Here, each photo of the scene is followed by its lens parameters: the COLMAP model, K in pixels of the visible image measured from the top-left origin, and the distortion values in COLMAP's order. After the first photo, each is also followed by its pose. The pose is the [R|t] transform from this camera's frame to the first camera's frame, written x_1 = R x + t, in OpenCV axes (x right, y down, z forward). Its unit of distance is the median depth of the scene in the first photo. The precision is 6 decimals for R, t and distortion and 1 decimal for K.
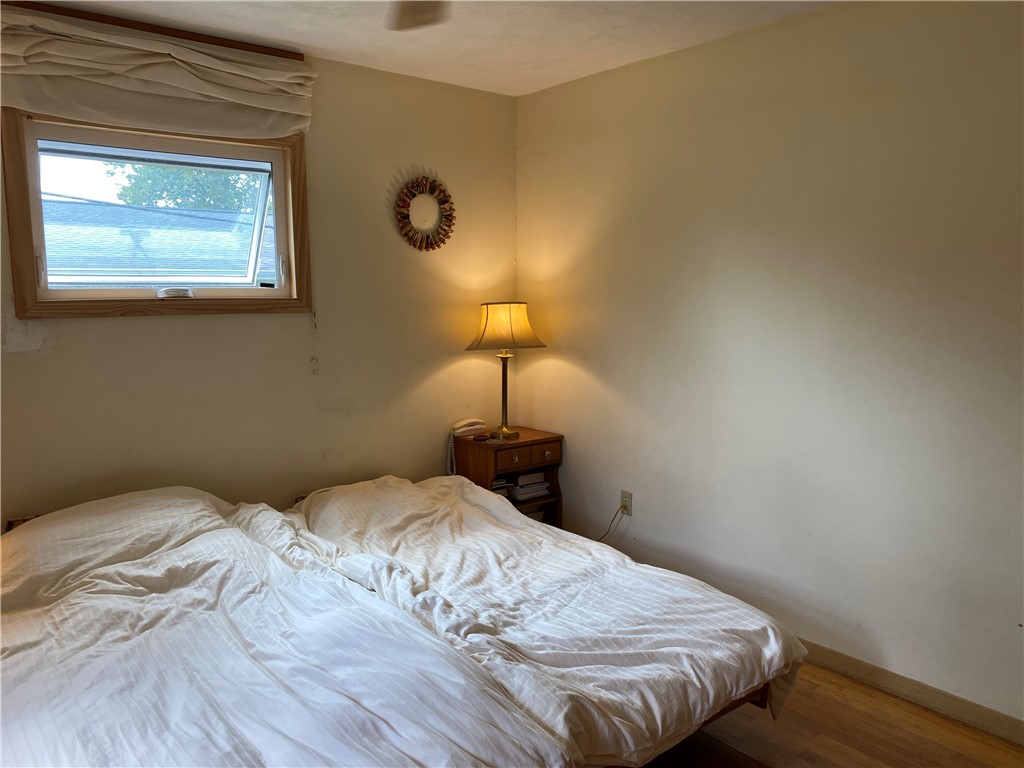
lens RADIAL K [[795.0, 0, 512.0], [0, 795.0, 384.0], [0, 0, 1]] dist [0.124230, -0.150357]
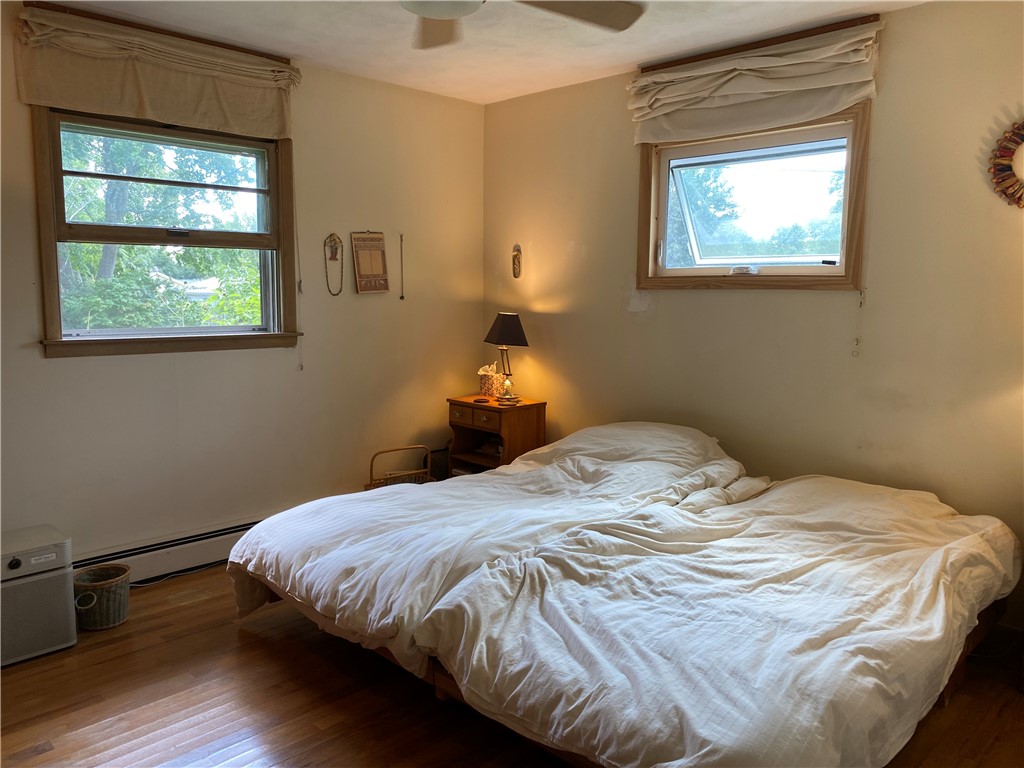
lens RADIAL K [[795.0, 0, 512.0], [0, 795.0, 384.0], [0, 0, 1]] dist [0.124230, -0.150357]
pose [[0.099921, 0.128209, -0.986701, 0.721607], [-0.129165, 0.984944, 0.114901, -0.041859], [0.986576, 0.115966, 0.114977, 0.556091]]
